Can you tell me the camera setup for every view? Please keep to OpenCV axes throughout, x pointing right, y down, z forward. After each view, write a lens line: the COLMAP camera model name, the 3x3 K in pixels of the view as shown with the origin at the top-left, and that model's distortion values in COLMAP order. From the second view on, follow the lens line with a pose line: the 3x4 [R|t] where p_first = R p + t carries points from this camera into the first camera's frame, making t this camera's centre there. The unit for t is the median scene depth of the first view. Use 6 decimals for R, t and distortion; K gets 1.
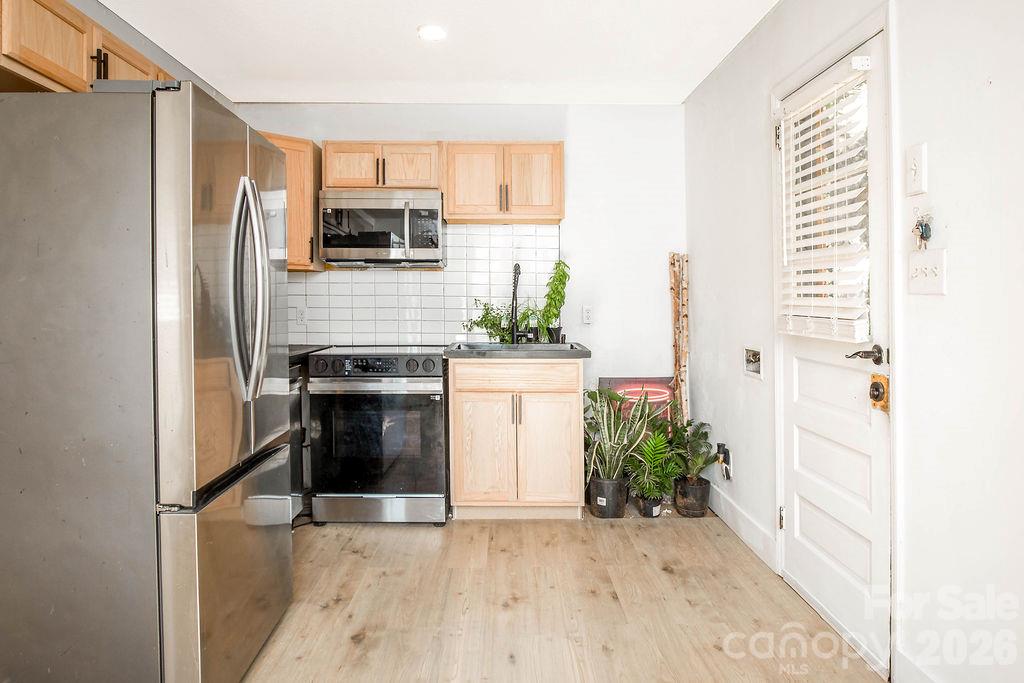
lens RADIAL K [[693.5, 0, 511.7], [0, 693.5, 309.7], [0, 0, 1]] dist [0.001372, -0.000368]
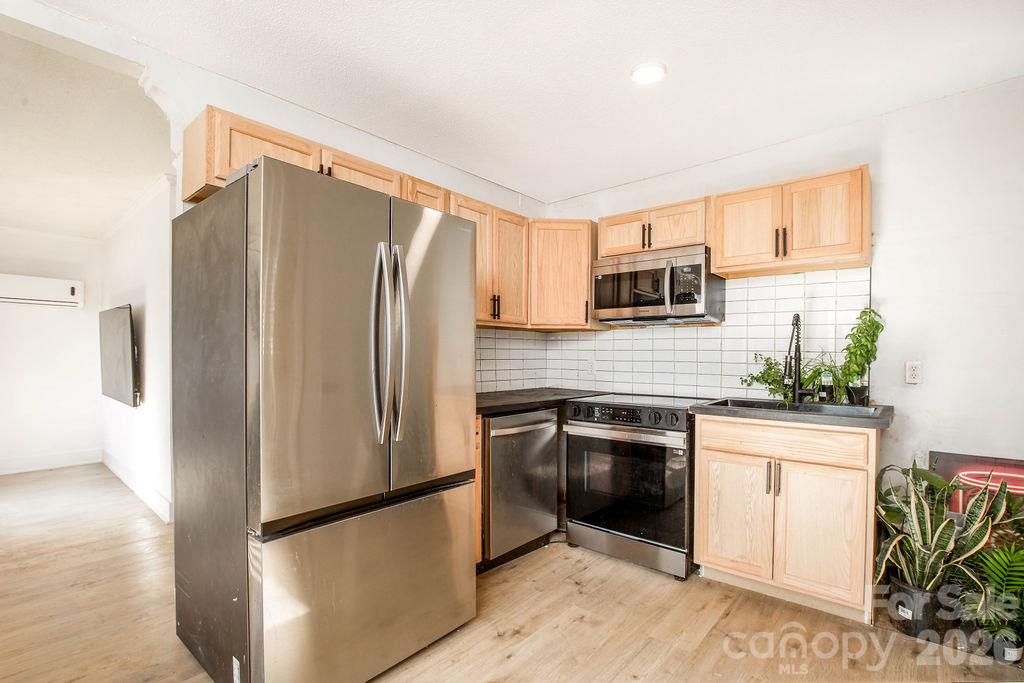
lens RADIAL K [[452.1, 0, 510.8], [0, 452.1, 369.5], [0, 0, 1]] dist [-0.013591, -0.000013]
pose [[0.726530, 0.024997, -0.686680, 0.146162], [-0.011527, 0.999641, 0.024193, -0.004615], [0.687038, -0.009662, 0.726557, 0.336120]]
